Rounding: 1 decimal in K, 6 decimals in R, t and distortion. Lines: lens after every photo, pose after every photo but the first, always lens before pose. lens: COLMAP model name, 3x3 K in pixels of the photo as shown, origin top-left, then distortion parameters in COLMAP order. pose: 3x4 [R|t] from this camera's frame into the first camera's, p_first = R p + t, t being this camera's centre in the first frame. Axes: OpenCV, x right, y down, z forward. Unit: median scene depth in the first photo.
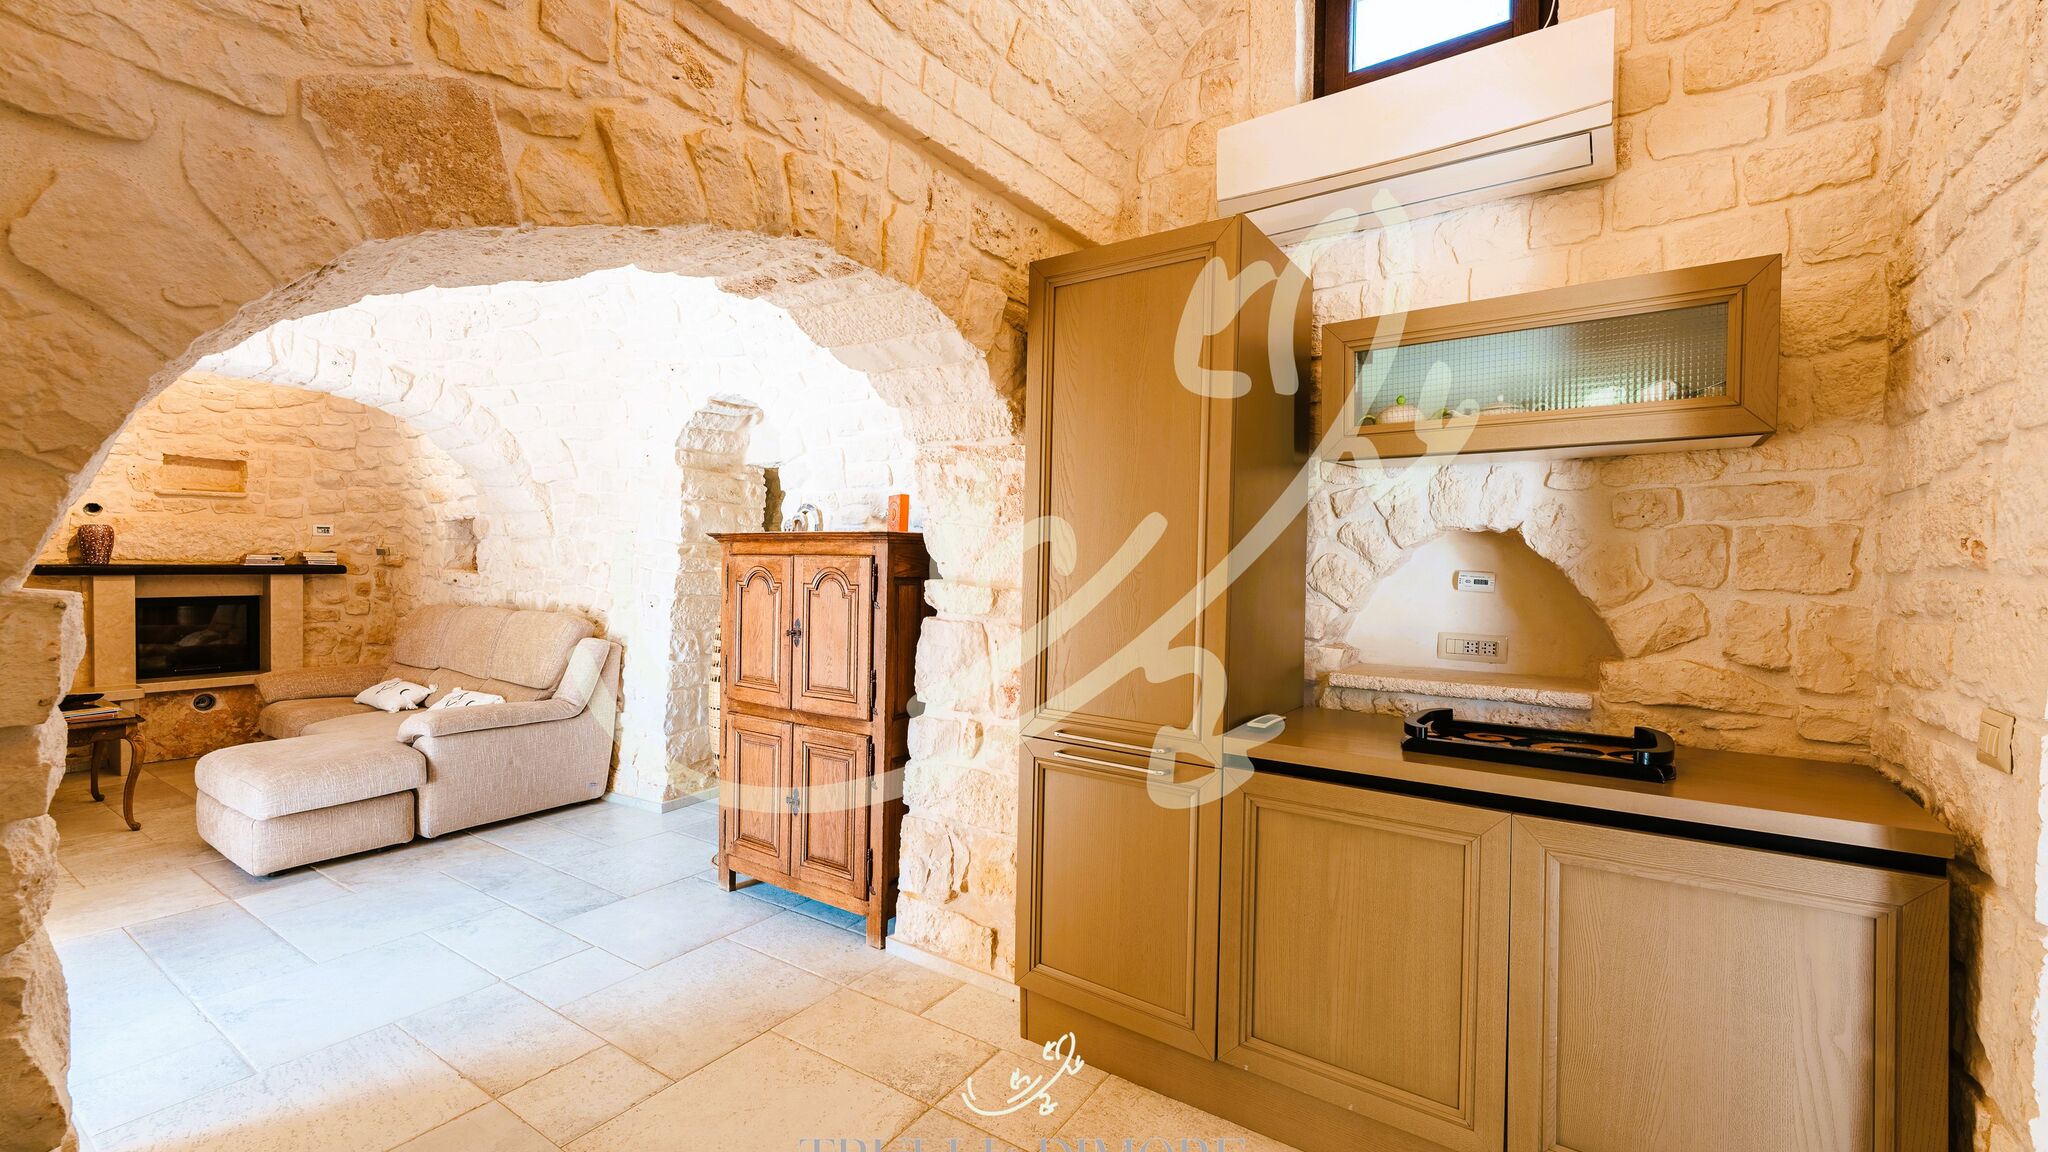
lens RADIAL K [[845.9, 0, 1020.6], [0, 845.9, 576.3], [0, 0, 1]] dist [-0.009614, -0.000560]
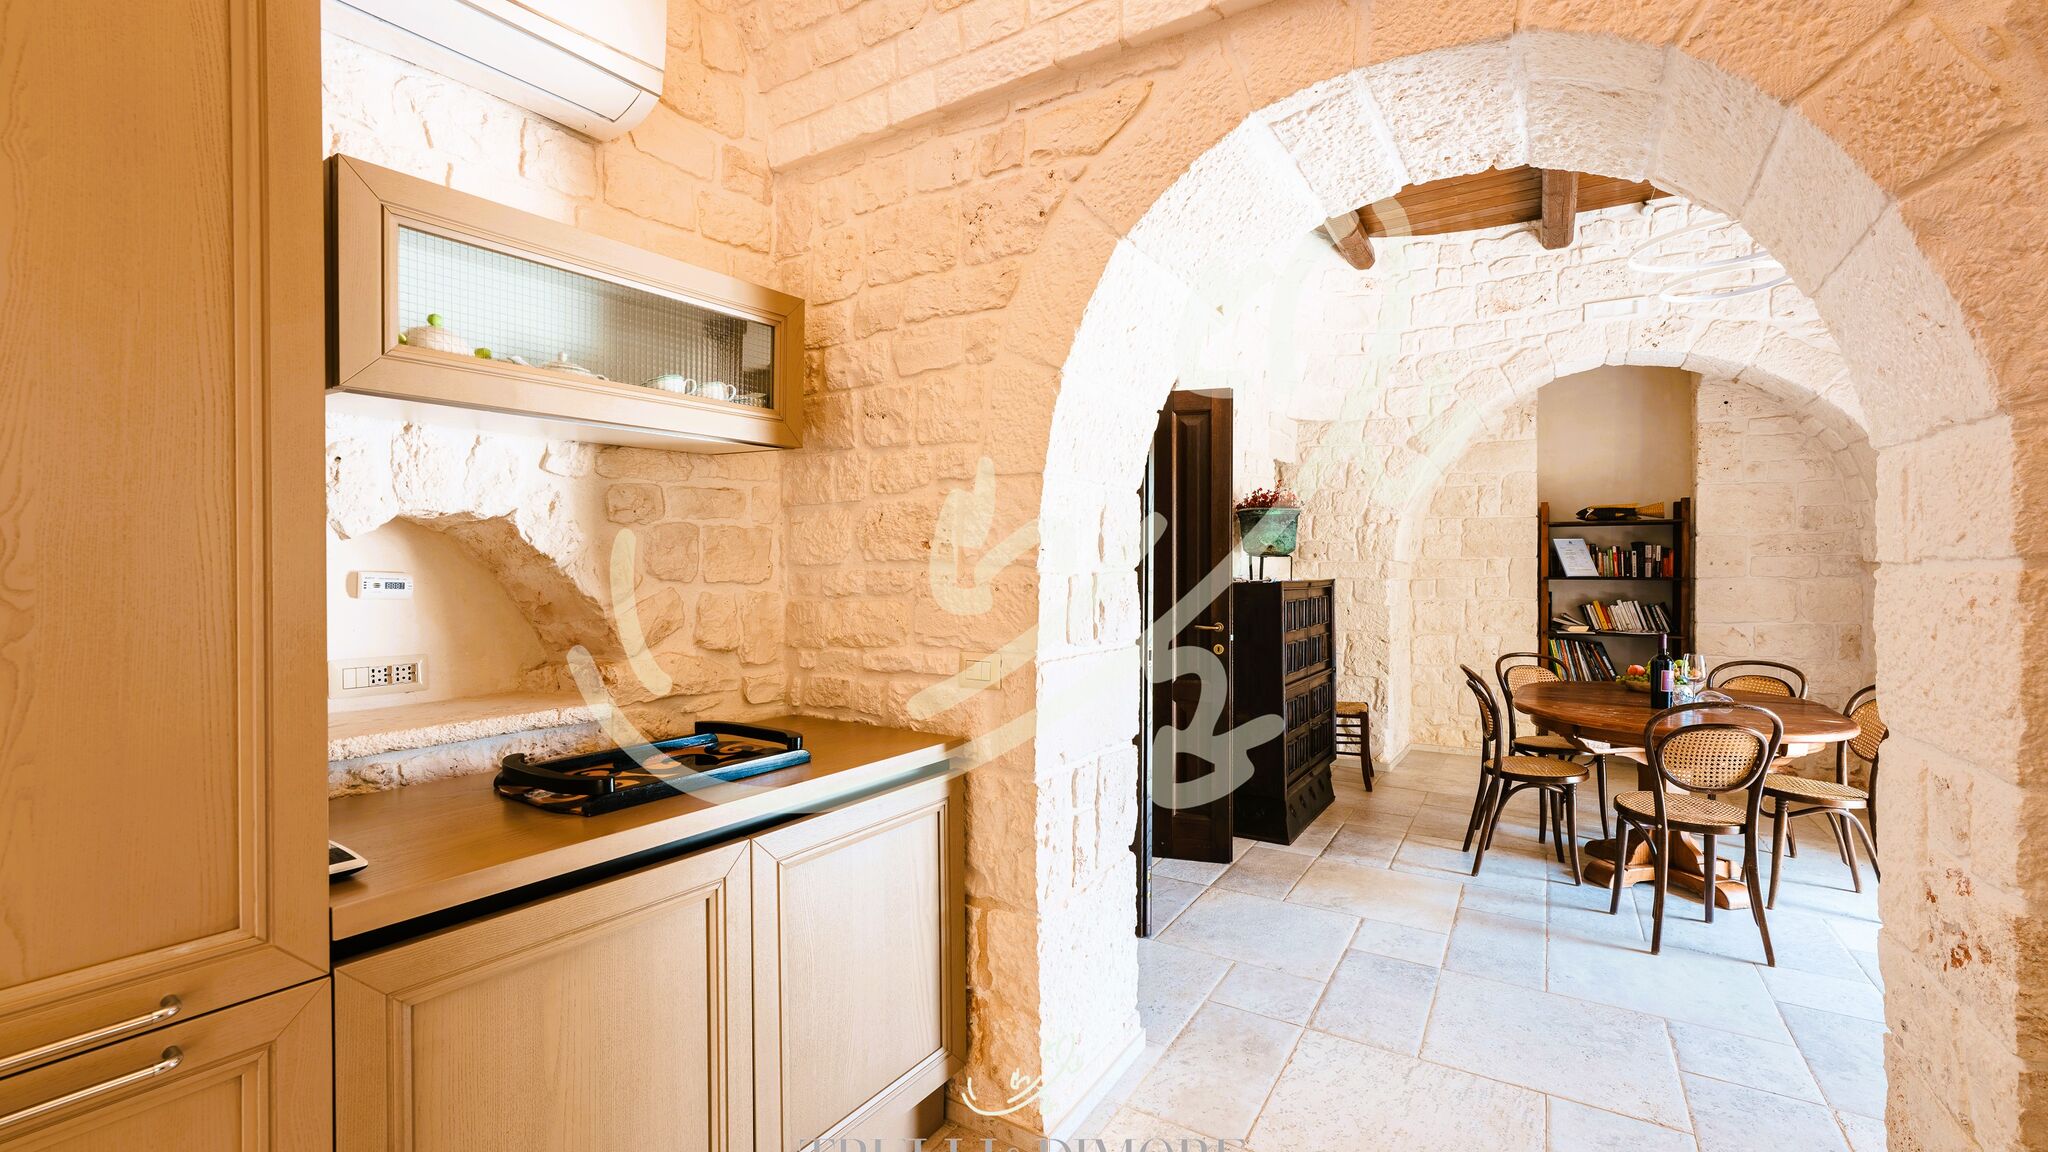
lens RADIAL K [[845.9, 0, 1024.1], [0, 845.9, 576.0], [0, 0, 1]] dist [-0.009614, -0.000560]
pose [[-0.020672, -0.025980, 0.999449, -0.260054], [0.018580, 0.999480, 0.026365, -0.013690], [-0.999614, 0.019115, -0.020178, 0.586728]]
